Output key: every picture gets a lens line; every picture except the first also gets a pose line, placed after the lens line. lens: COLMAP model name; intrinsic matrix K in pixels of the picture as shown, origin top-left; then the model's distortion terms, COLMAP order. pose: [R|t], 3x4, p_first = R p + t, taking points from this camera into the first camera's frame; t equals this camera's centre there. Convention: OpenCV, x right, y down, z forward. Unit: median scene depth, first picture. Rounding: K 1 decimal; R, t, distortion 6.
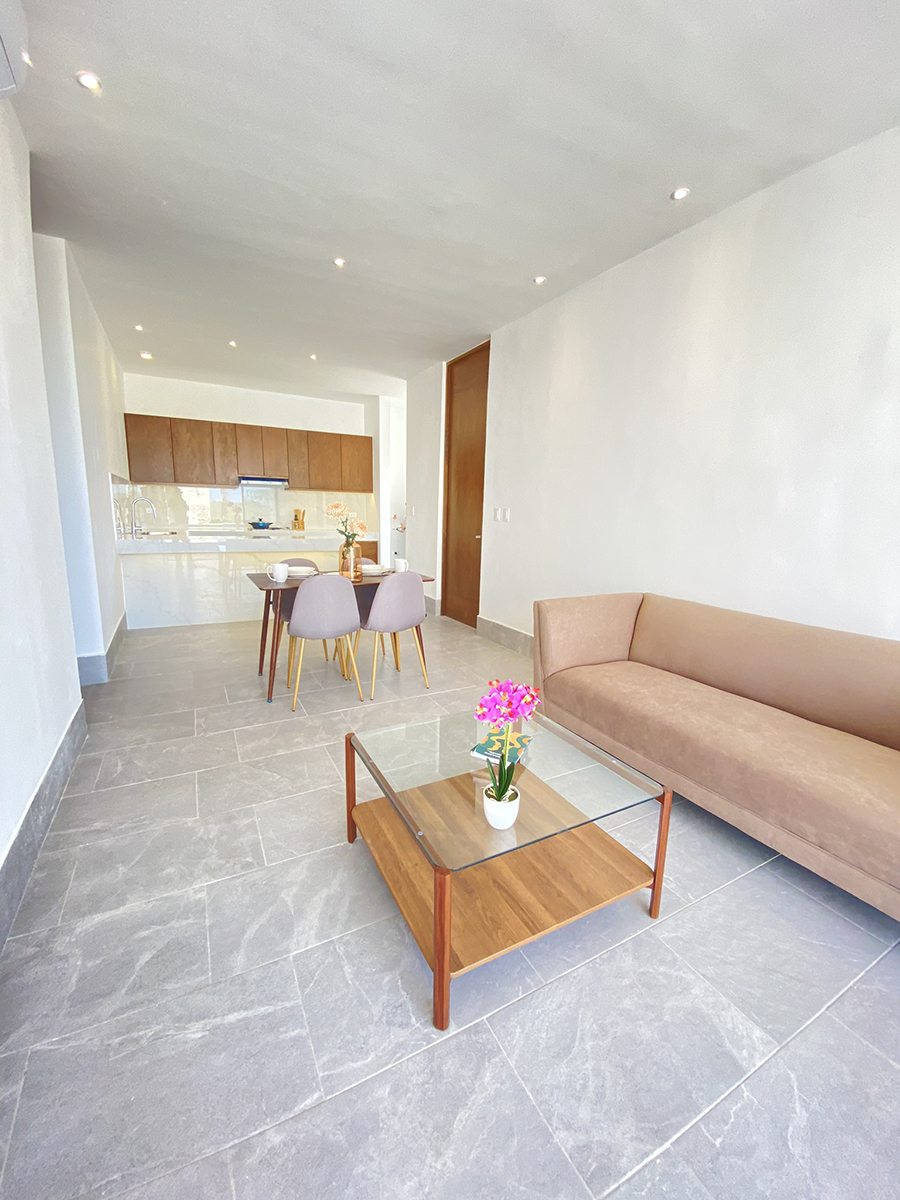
lens RADIAL K [[484.6, 0, 452.0], [0, 484.6, 602.6], [0, 0, 1]] dist [0.017583, -0.018516]
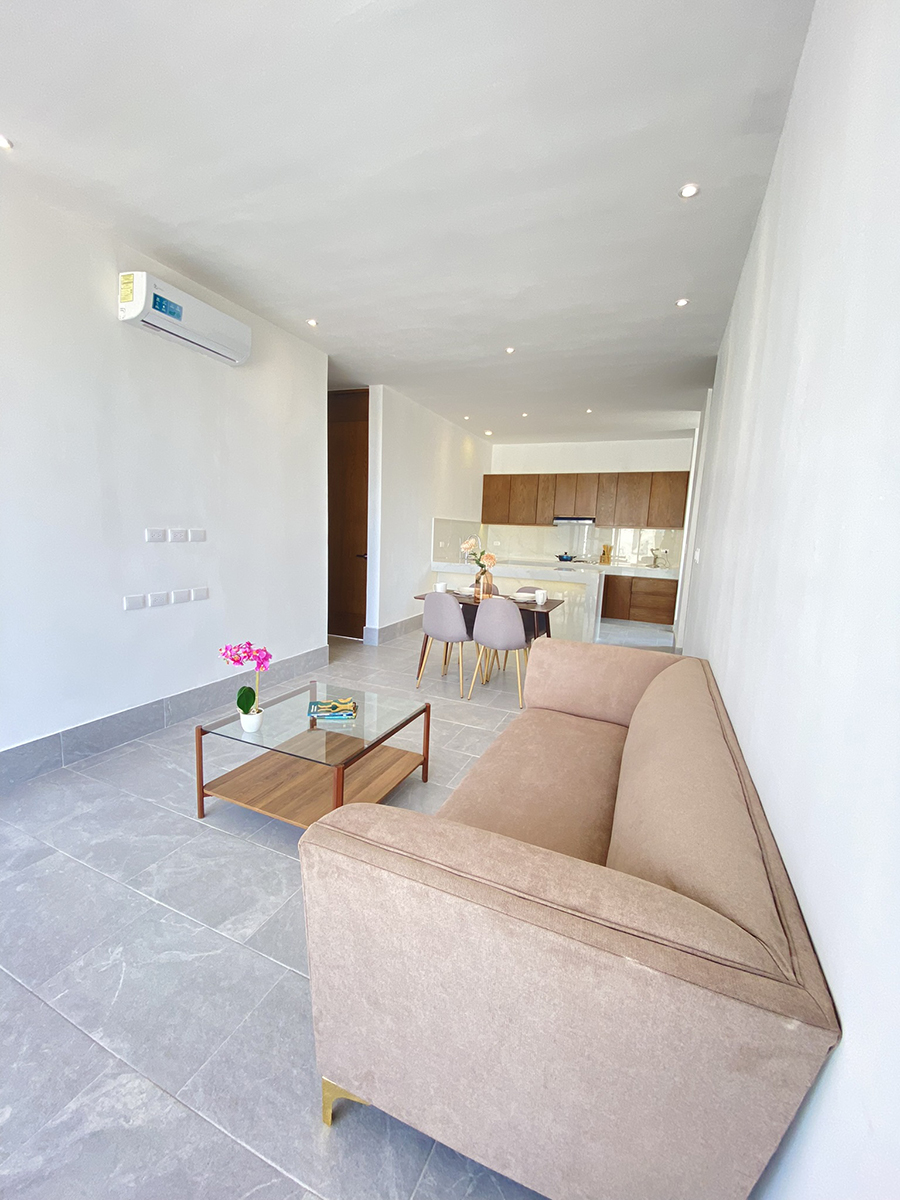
lens RADIAL K [[484.6, 0, 452.0], [0, 484.6, 602.6], [0, 0, 1]] dist [0.017583, -0.018516]
pose [[0.617773, 0.118222, -0.777419, 0.457488], [-0.172857, 0.984869, 0.012408, -0.029950], [0.767123, 0.126717, 0.628860, 0.109557]]
